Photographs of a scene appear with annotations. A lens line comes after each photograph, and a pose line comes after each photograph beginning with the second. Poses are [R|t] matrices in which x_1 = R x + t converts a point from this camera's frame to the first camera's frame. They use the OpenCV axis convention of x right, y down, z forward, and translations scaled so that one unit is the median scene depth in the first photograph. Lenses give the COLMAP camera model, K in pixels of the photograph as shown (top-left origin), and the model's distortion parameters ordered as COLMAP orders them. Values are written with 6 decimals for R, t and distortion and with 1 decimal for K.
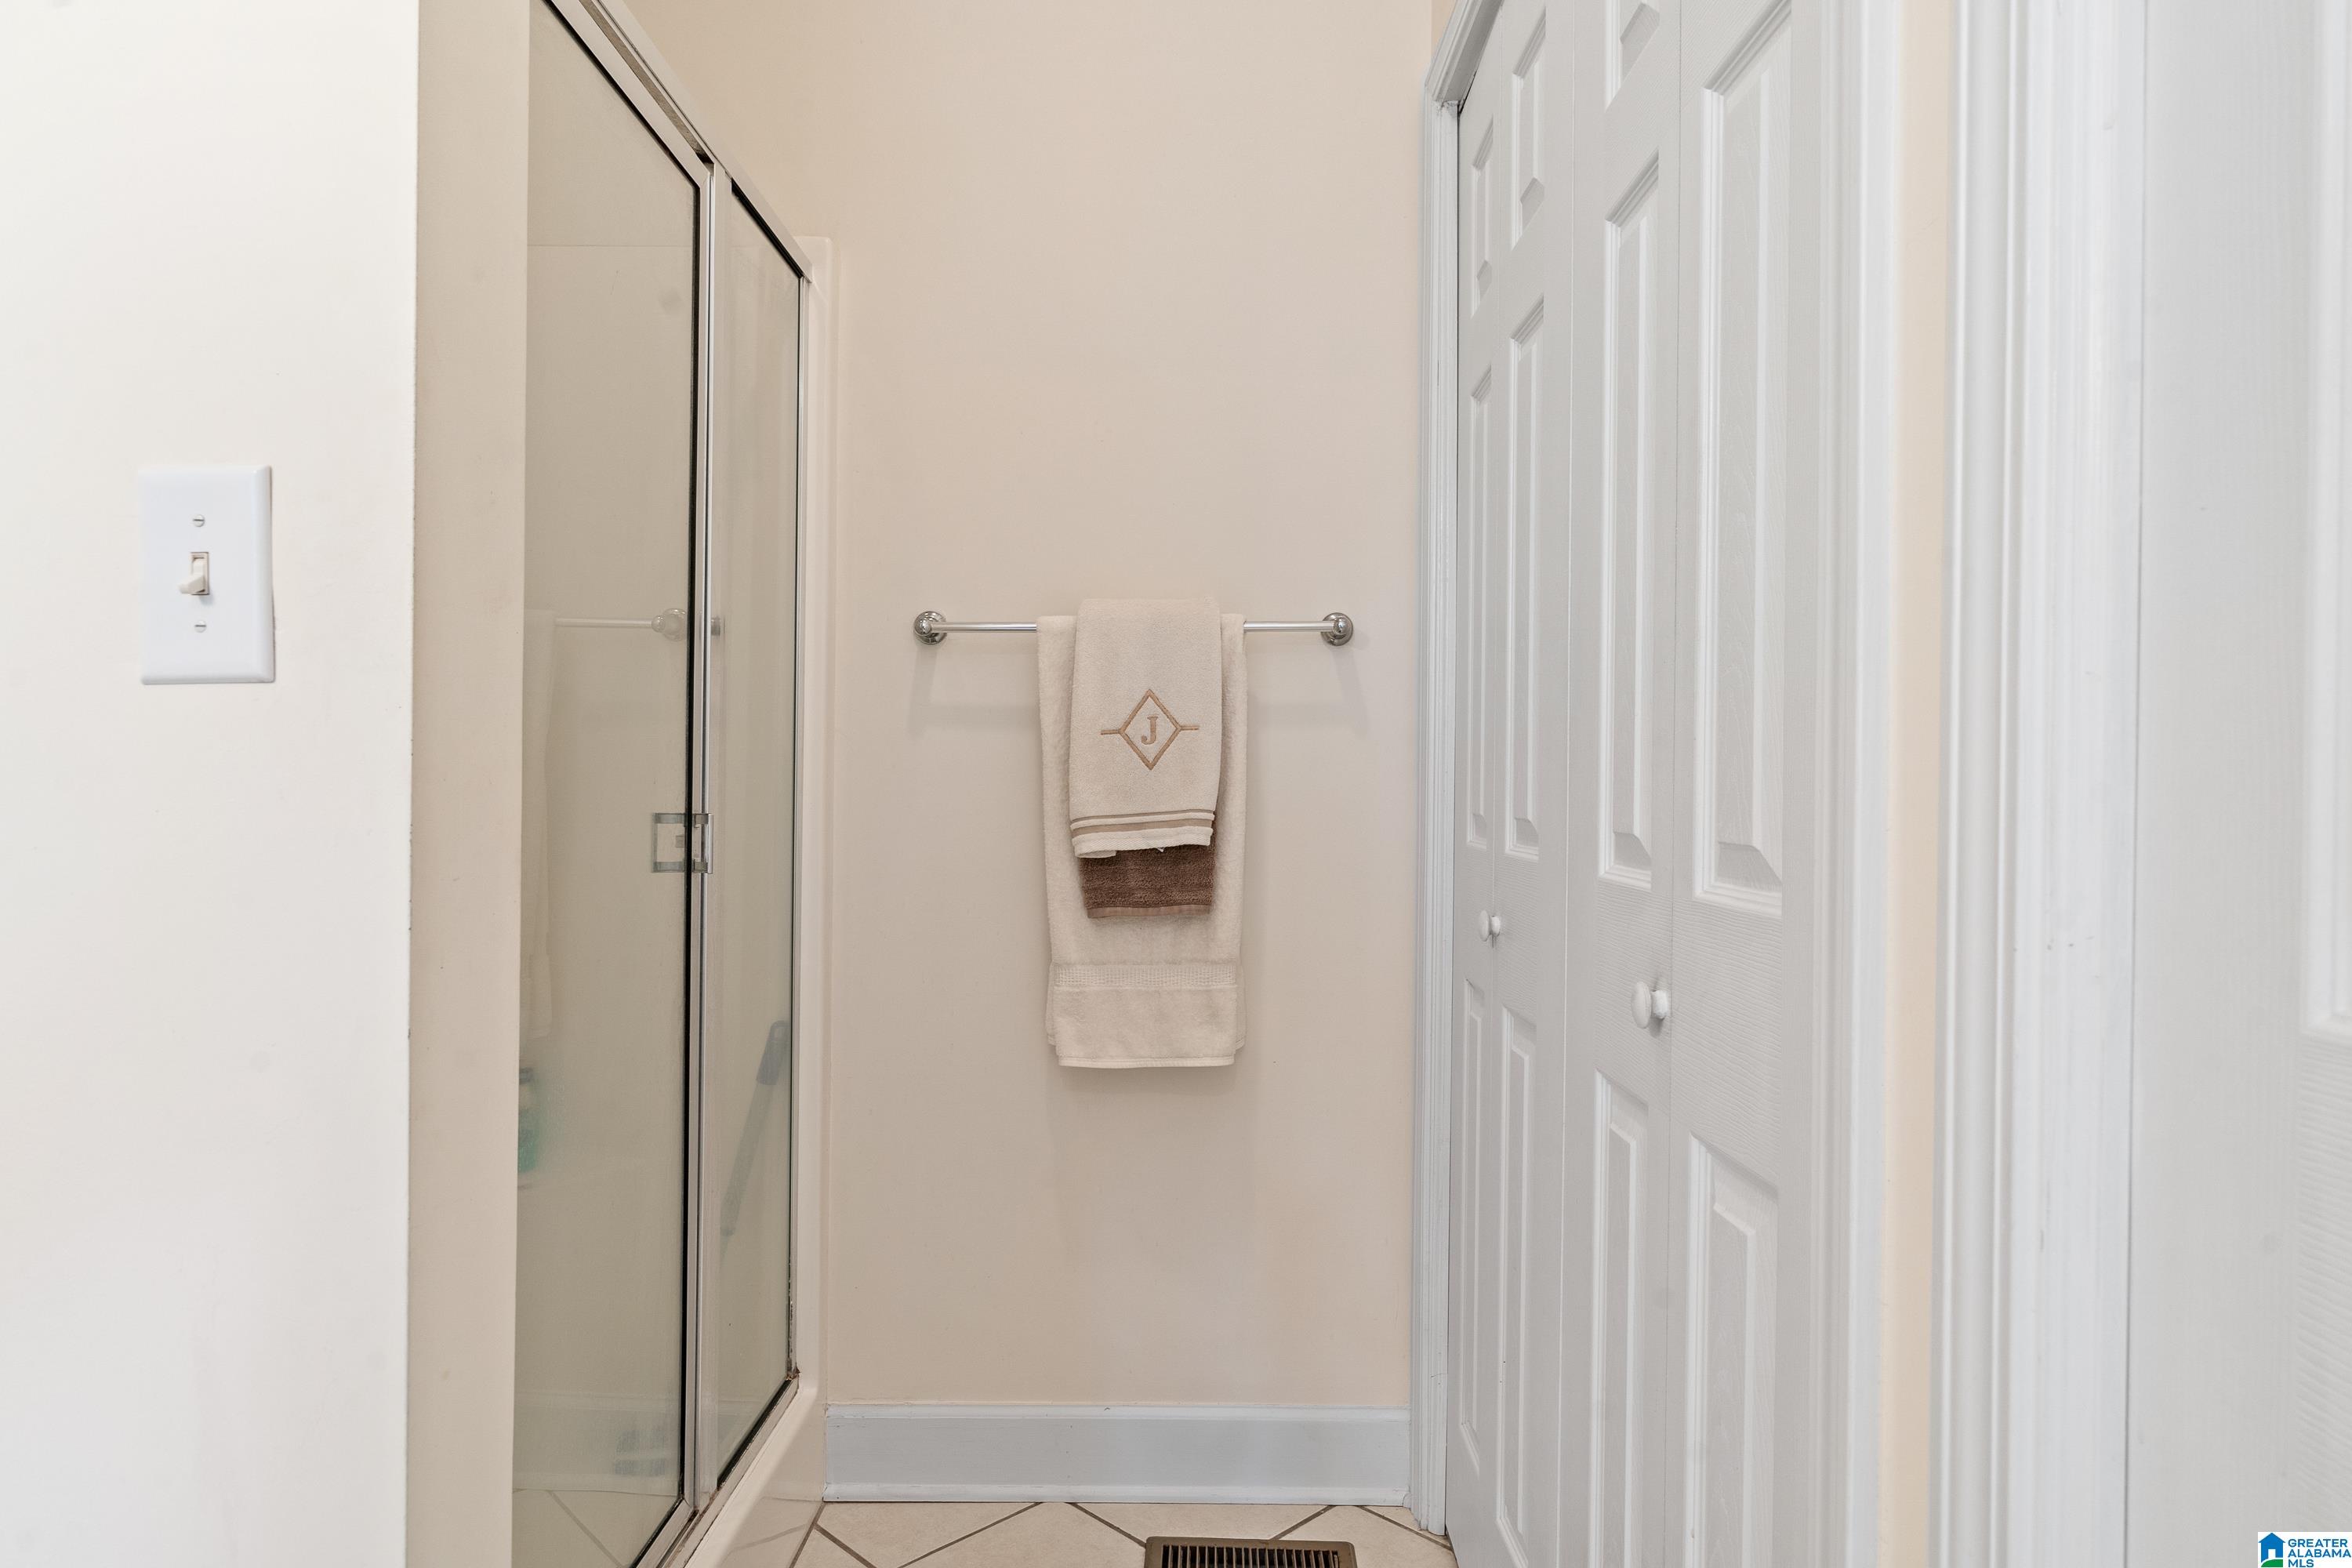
lens RADIAL K [[1358.4, 0, 1176.0], [0, 1358.4, 784.0], [0, 0, 1]] dist [0.002463, 0.000251]
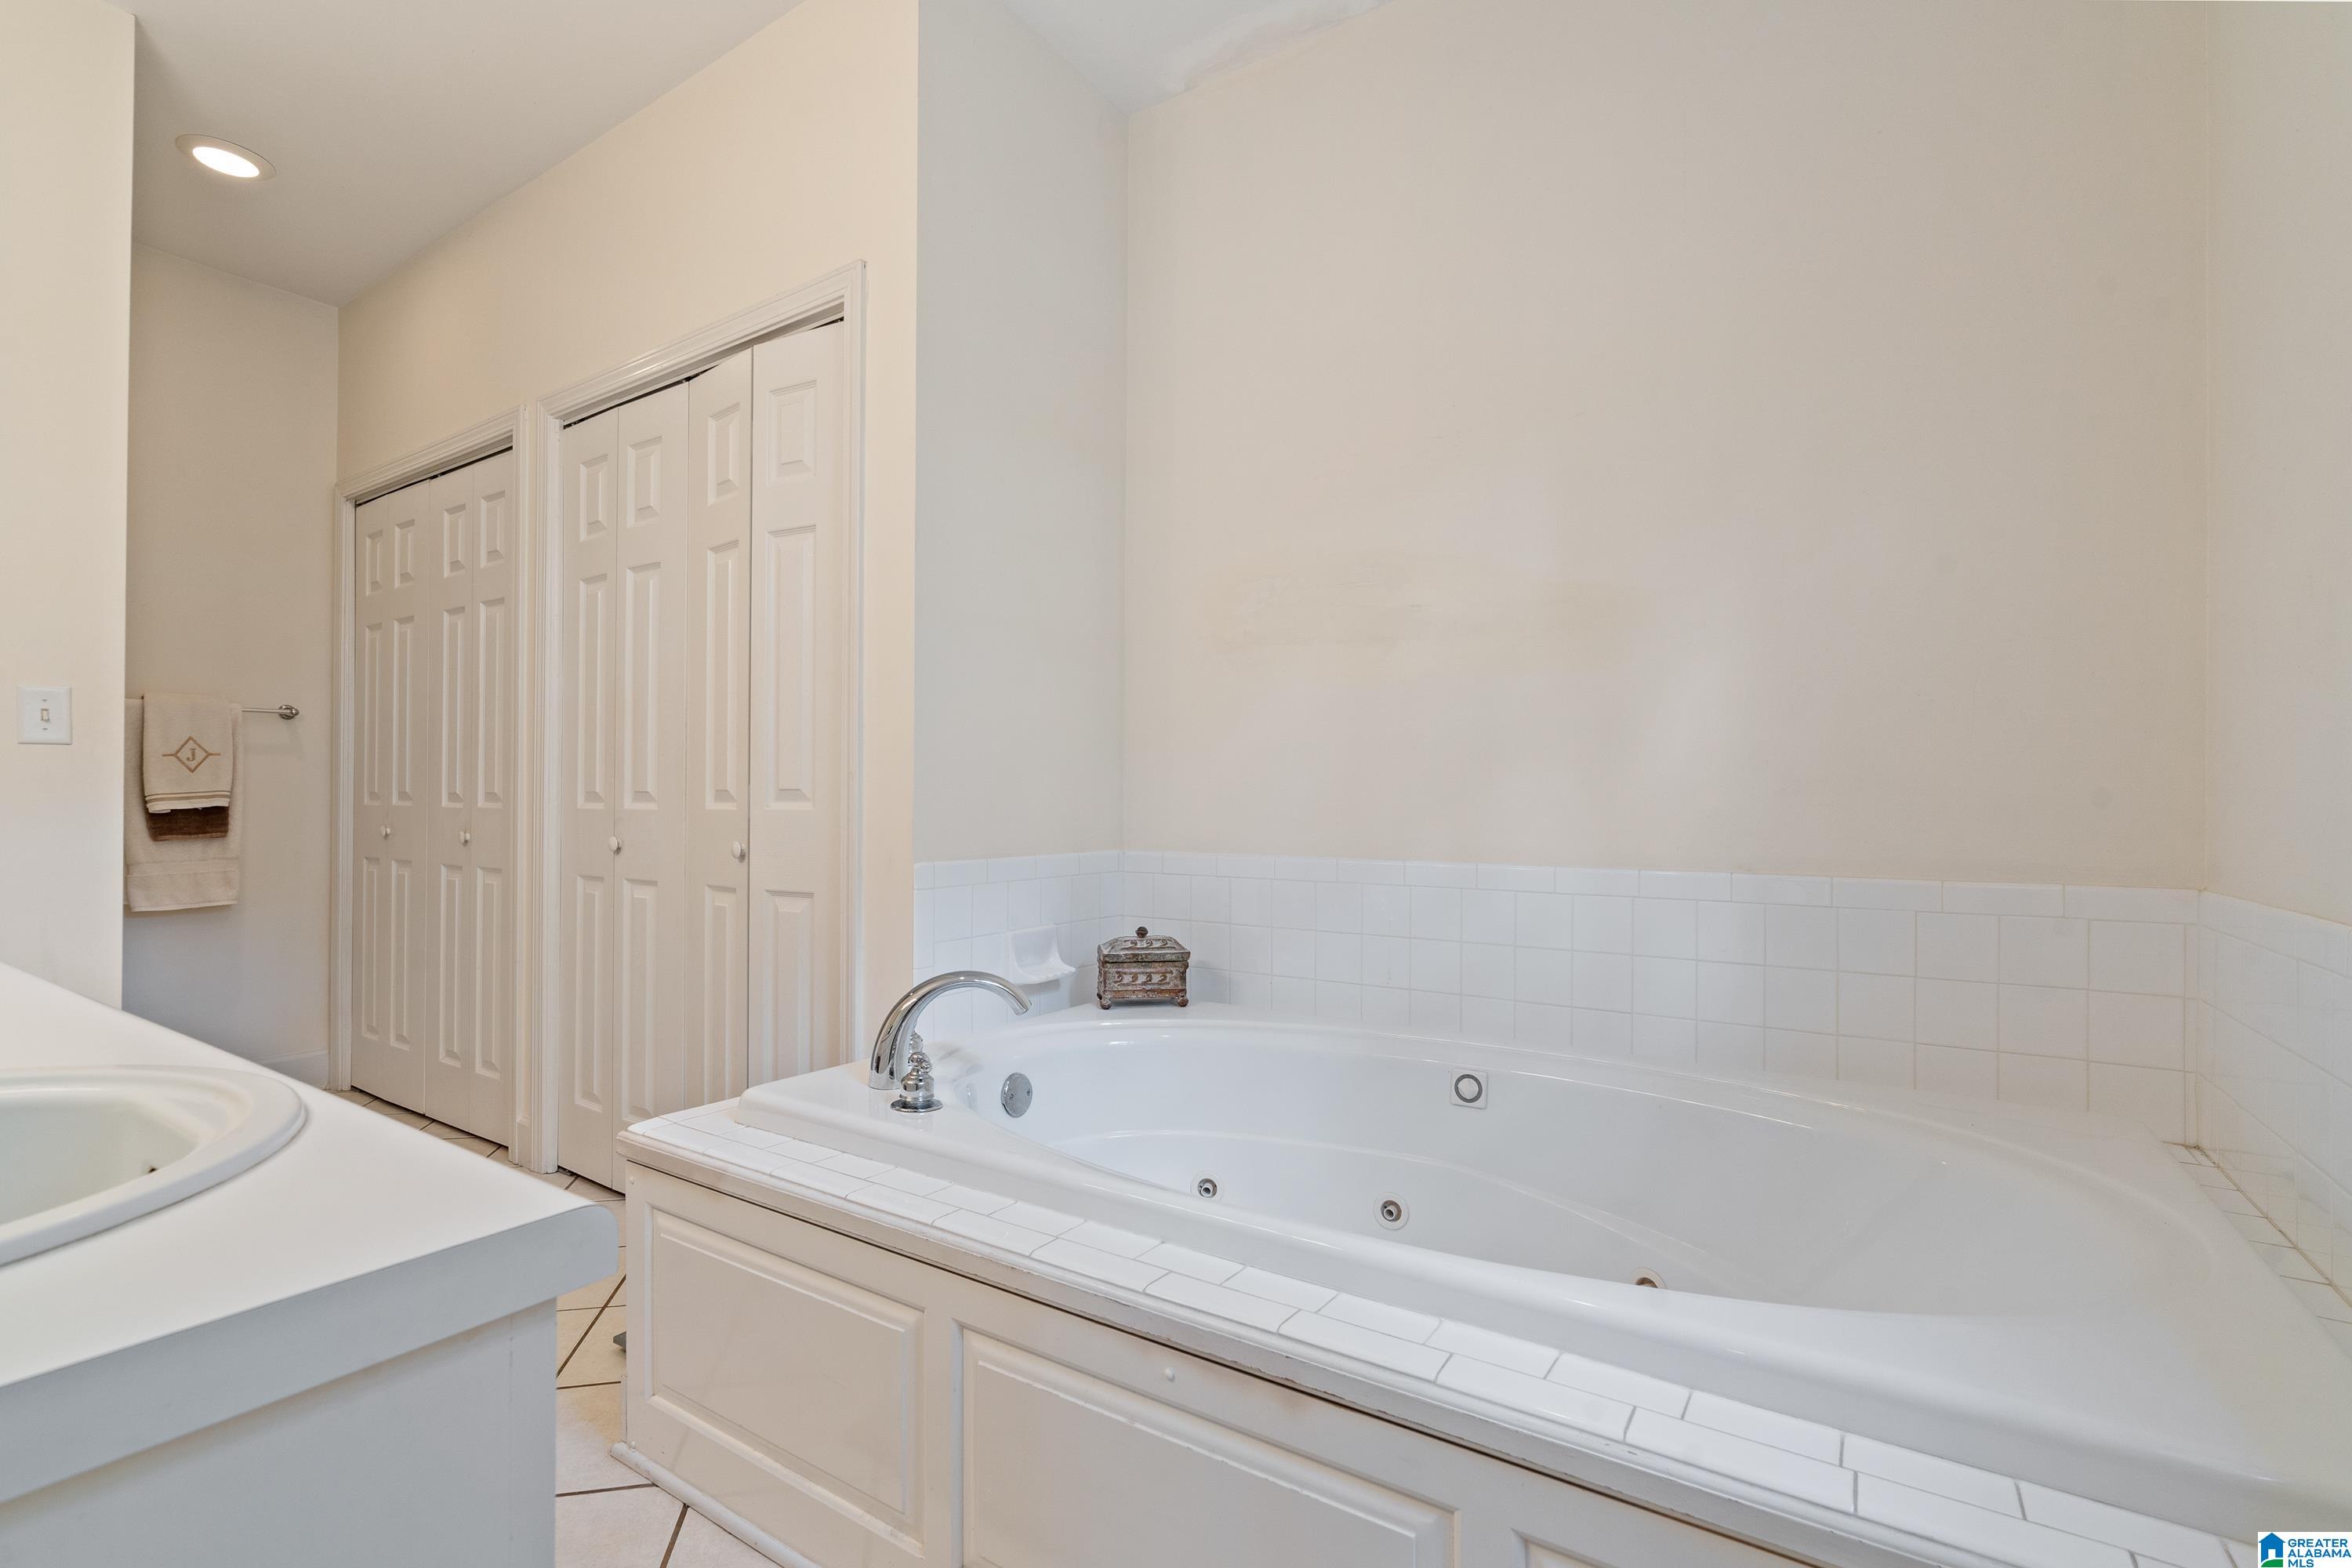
lens RADIAL K [[1072.7, 0, 1176.0], [0, 1072.7, 784.0], [0, 0, 1]] dist [-0.002489, -0.000440]
pose [[0.545328, 0.005366, 0.838206, -0.604325], [0.003776, 0.999954, -0.008858, 0.028987], [-0.838214, 0.007995, 0.545282, -1.289486]]
